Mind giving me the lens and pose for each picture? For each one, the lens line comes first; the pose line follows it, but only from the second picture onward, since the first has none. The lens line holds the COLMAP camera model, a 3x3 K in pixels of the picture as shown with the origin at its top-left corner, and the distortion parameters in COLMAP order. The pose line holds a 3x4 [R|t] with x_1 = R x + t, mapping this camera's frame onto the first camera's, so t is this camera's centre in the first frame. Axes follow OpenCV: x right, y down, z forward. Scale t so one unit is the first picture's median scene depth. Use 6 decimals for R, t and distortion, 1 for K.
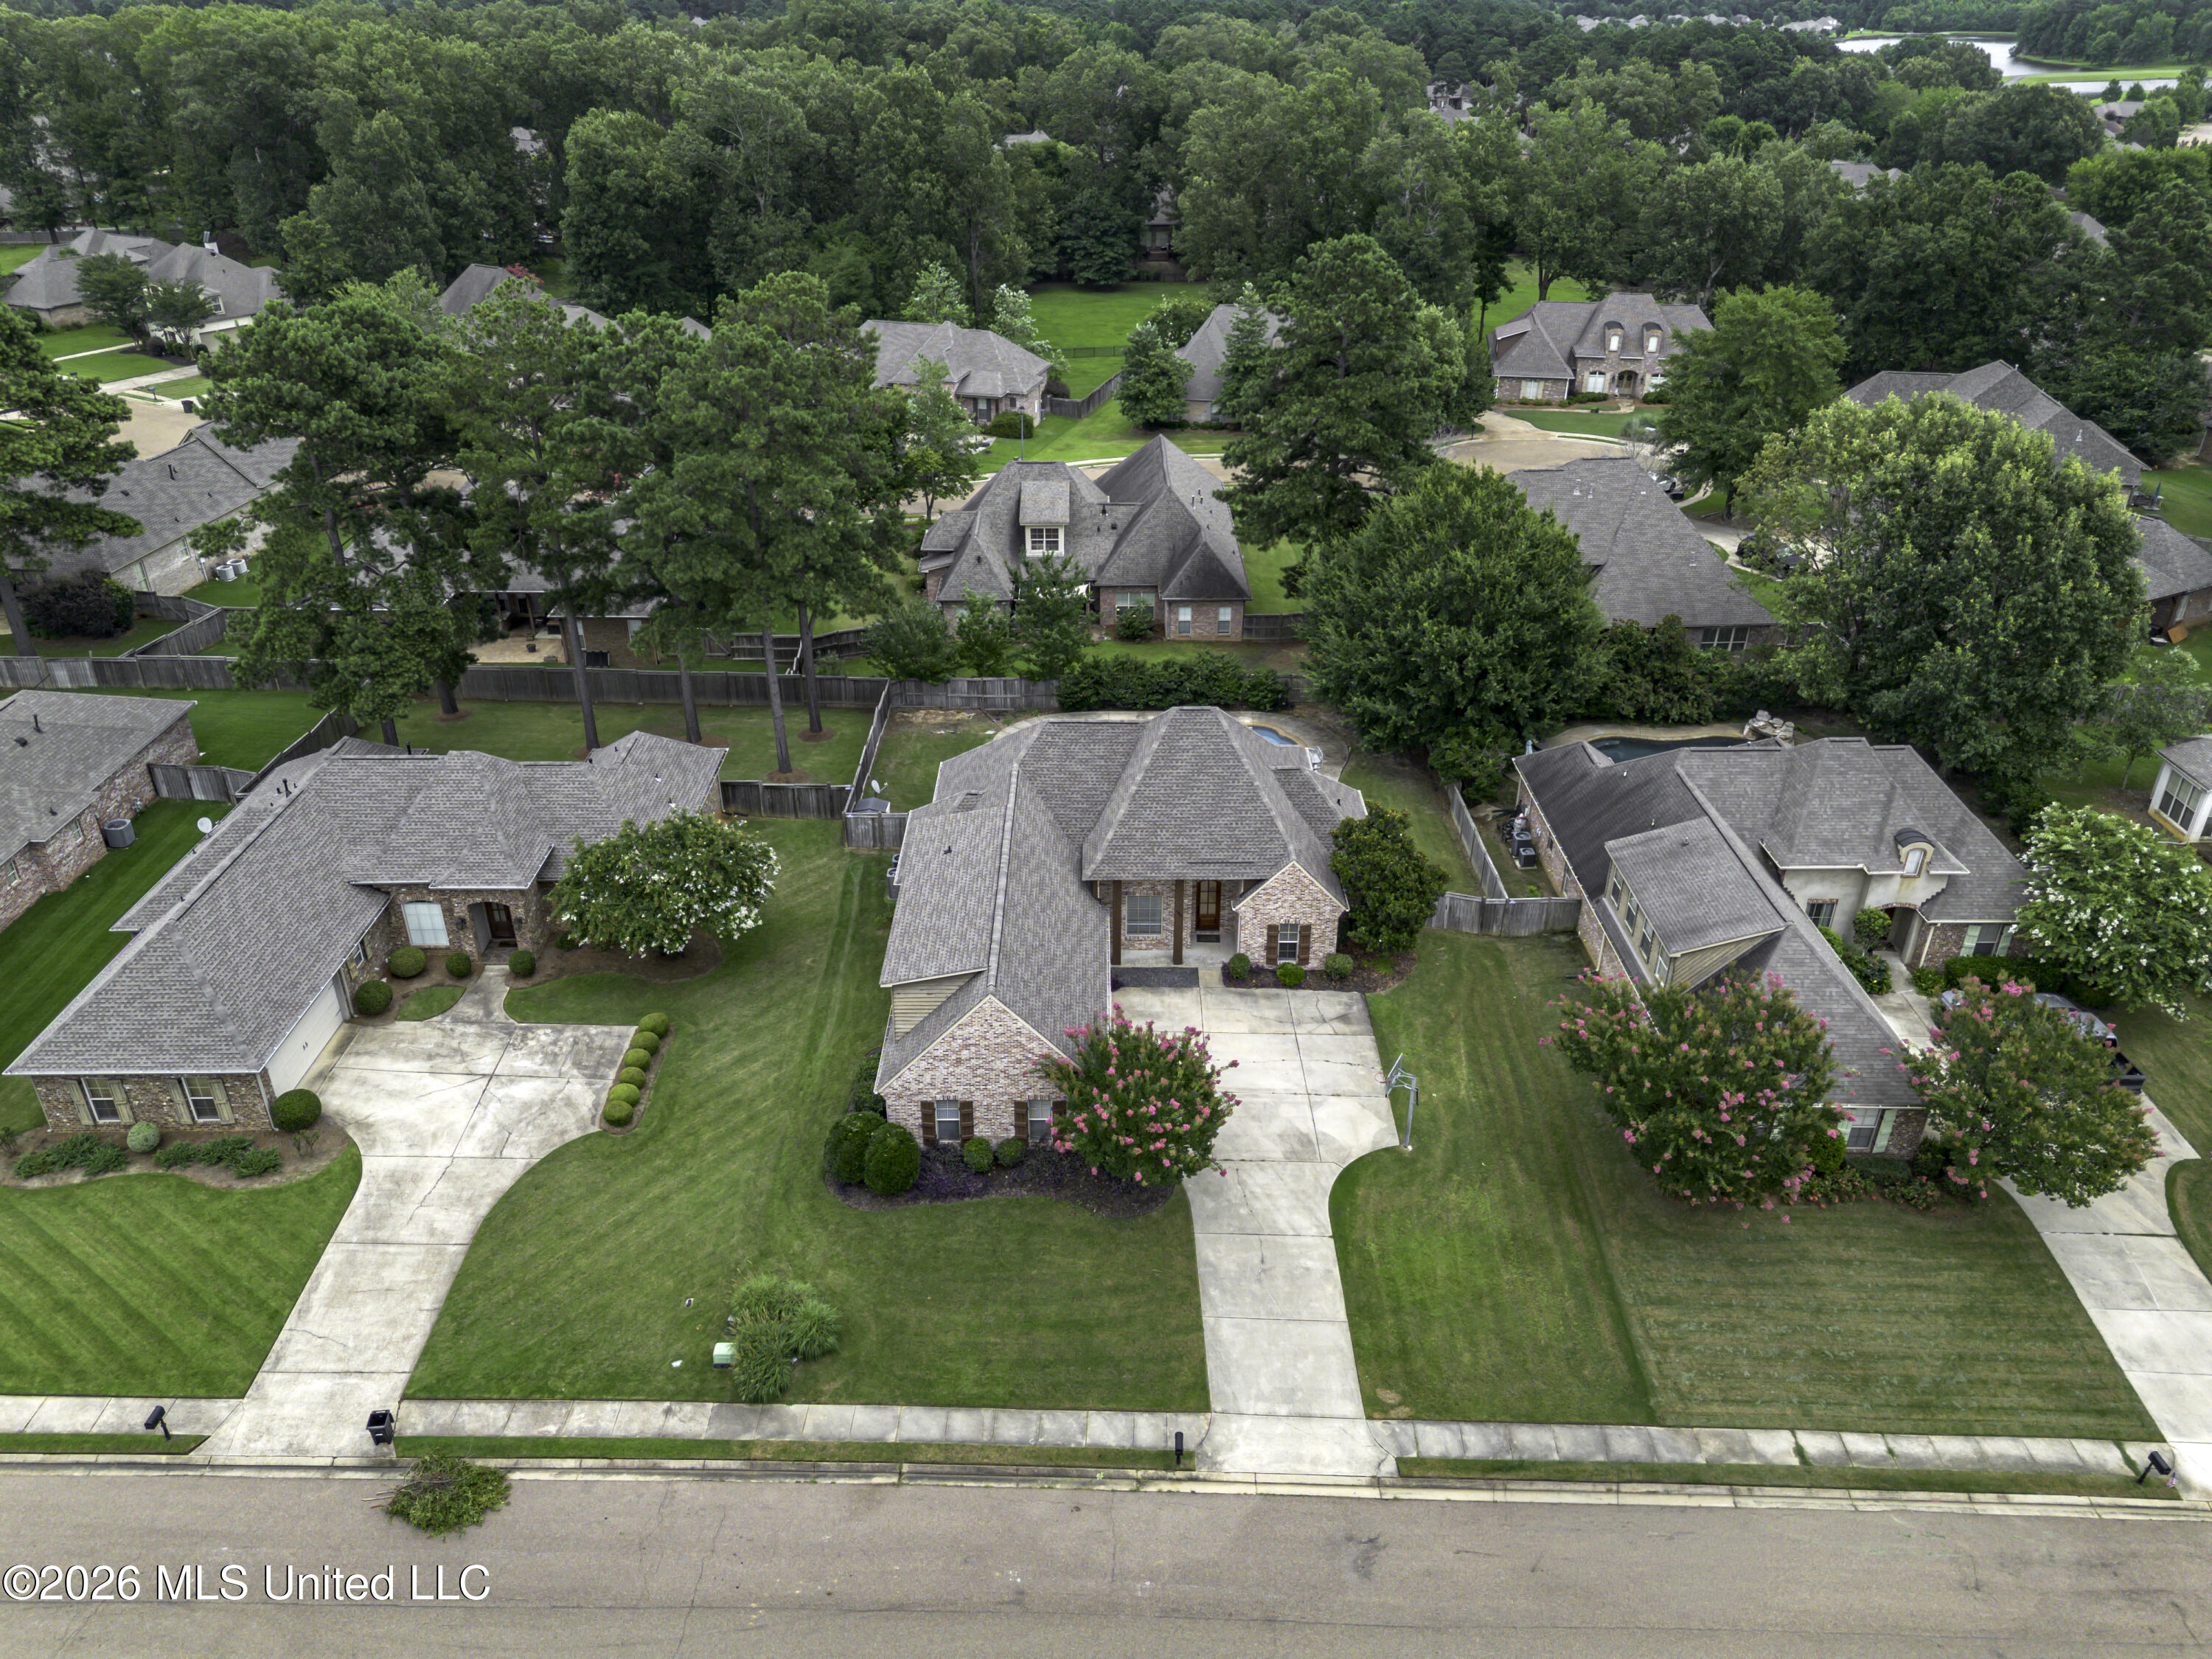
lens RADIAL K [[1575.5, 0, 1106.0], [0, 1575.5, 829.5], [0, 0, 1]] dist [0.079735, -0.070634]
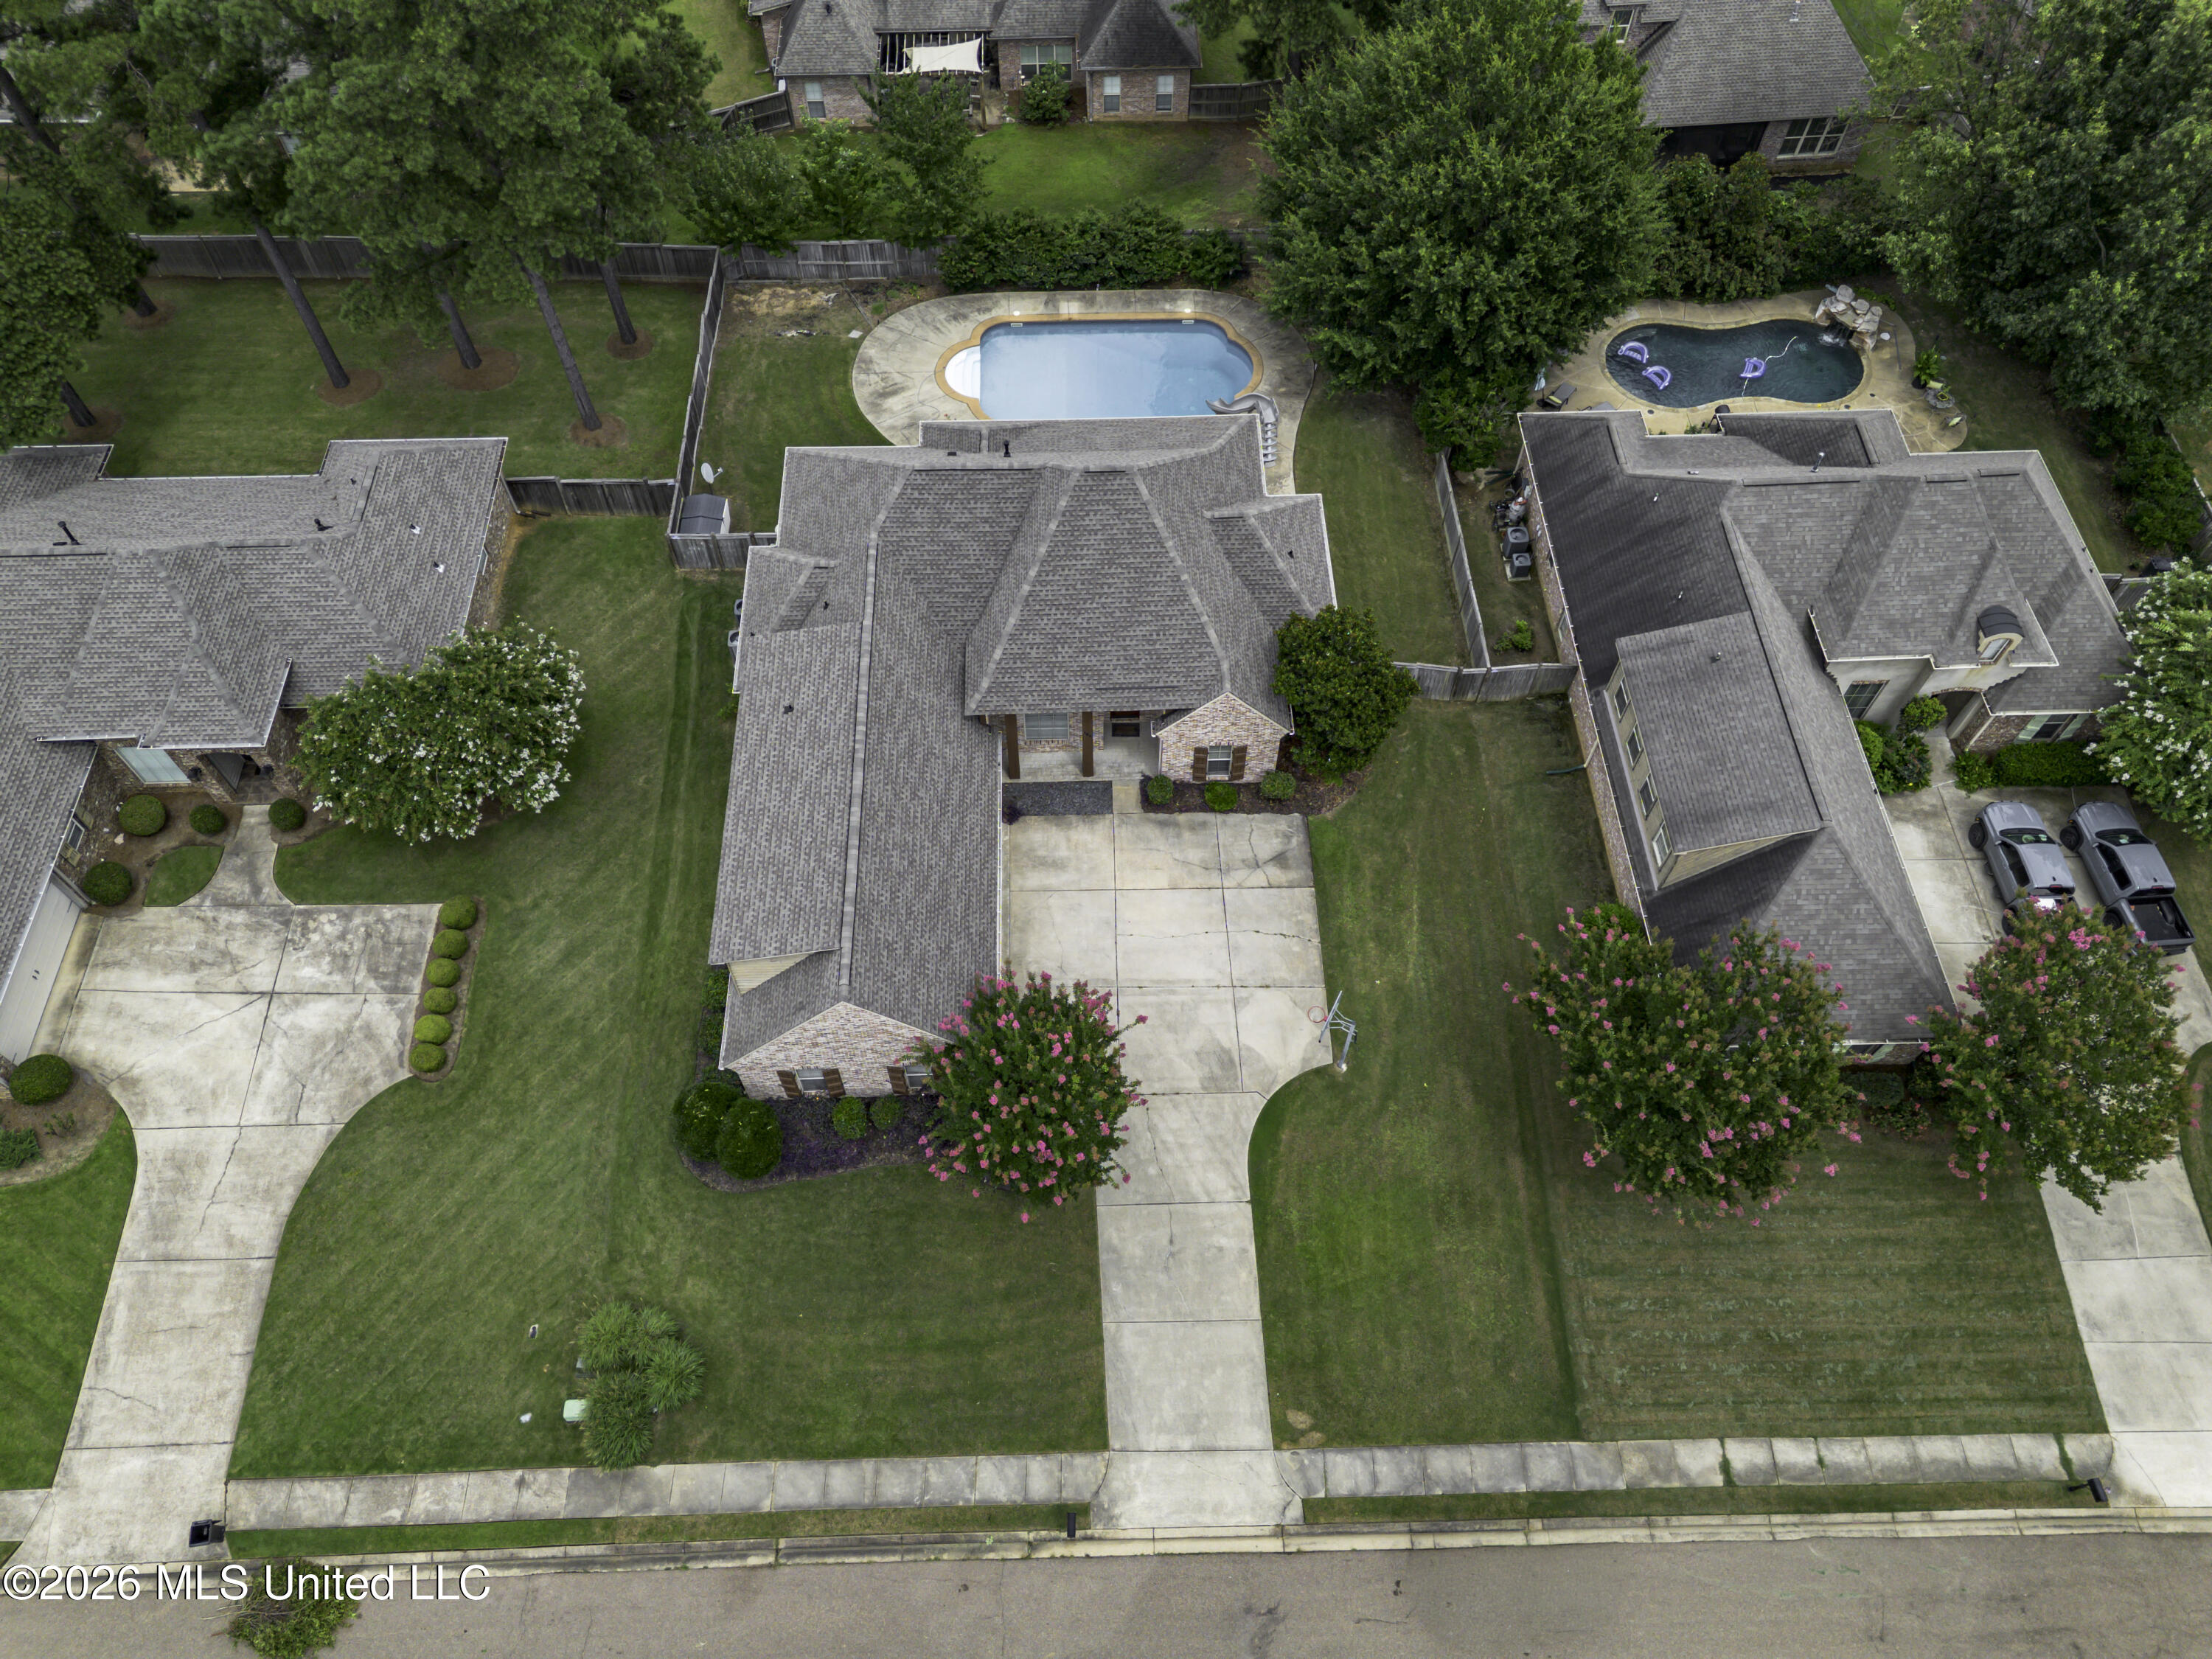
lens RADIAL K [[1575.5, 0, 1106.0], [0, 1575.5, 829.5], [0, 0, 1]] dist [0.079735, -0.070634]
pose [[0.999609, -0.023180, 0.015637, 0.051909], [0.012933, 0.879102, 0.476459, -0.359078], [-0.024791, -0.476070, 0.879058, 0.313653]]
